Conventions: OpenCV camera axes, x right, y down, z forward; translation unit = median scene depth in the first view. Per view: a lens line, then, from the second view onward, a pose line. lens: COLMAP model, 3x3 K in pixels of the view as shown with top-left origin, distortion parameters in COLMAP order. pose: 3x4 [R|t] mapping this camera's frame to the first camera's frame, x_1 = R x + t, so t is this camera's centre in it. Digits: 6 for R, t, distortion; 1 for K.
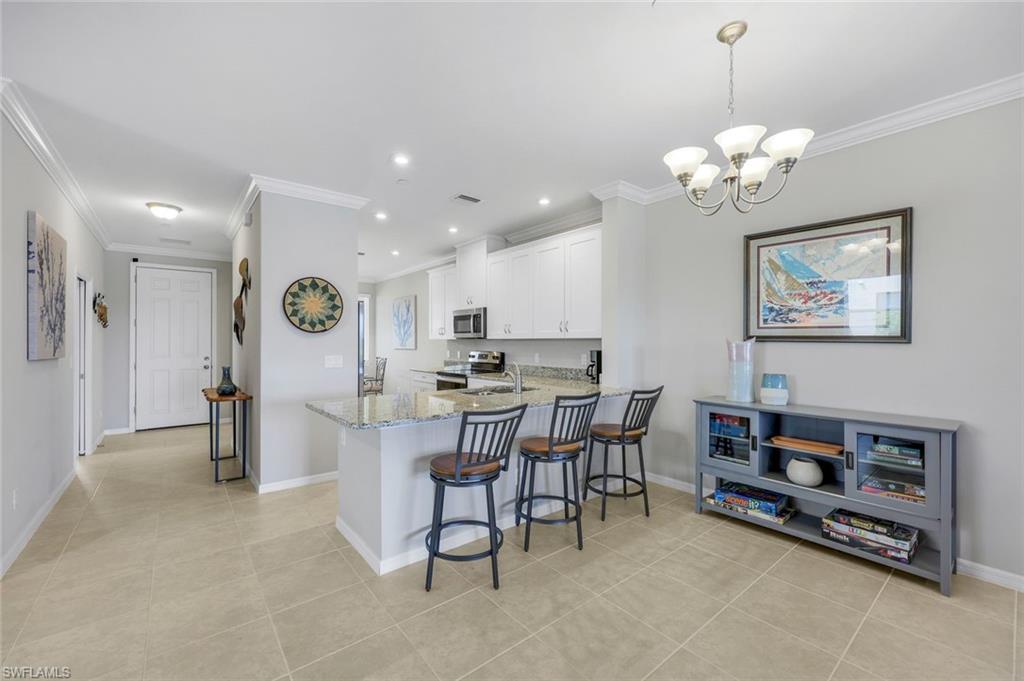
lens RADIAL K [[412.0, 0, 513.9], [0, 412.0, 341.3], [0, 0, 1]] dist [-0.001044, 0.000153]
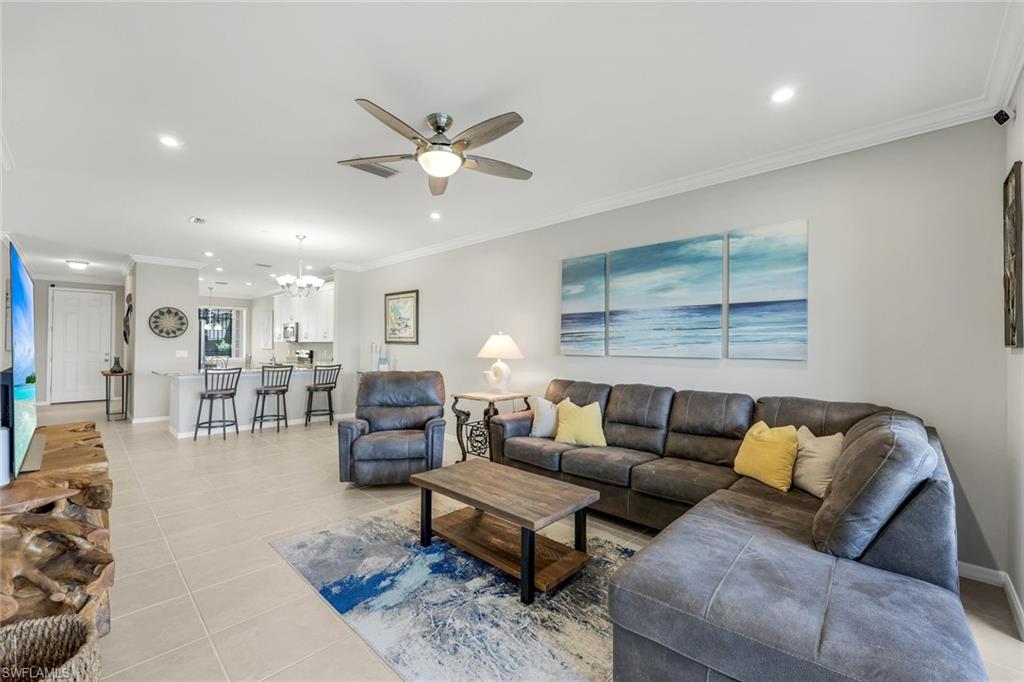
lens RADIAL K [[412.0, 0, 509.2], [0, 412.0, 341.4], [0, 0, 1]] dist [-0.001044, 0.000153]
pose [[0.992767, 0.007305, 0.119835, 0.799288], [-0.006189, 0.999934, -0.009683, 0.004176], [-0.119898, 0.008871, 0.992747, -0.998876]]
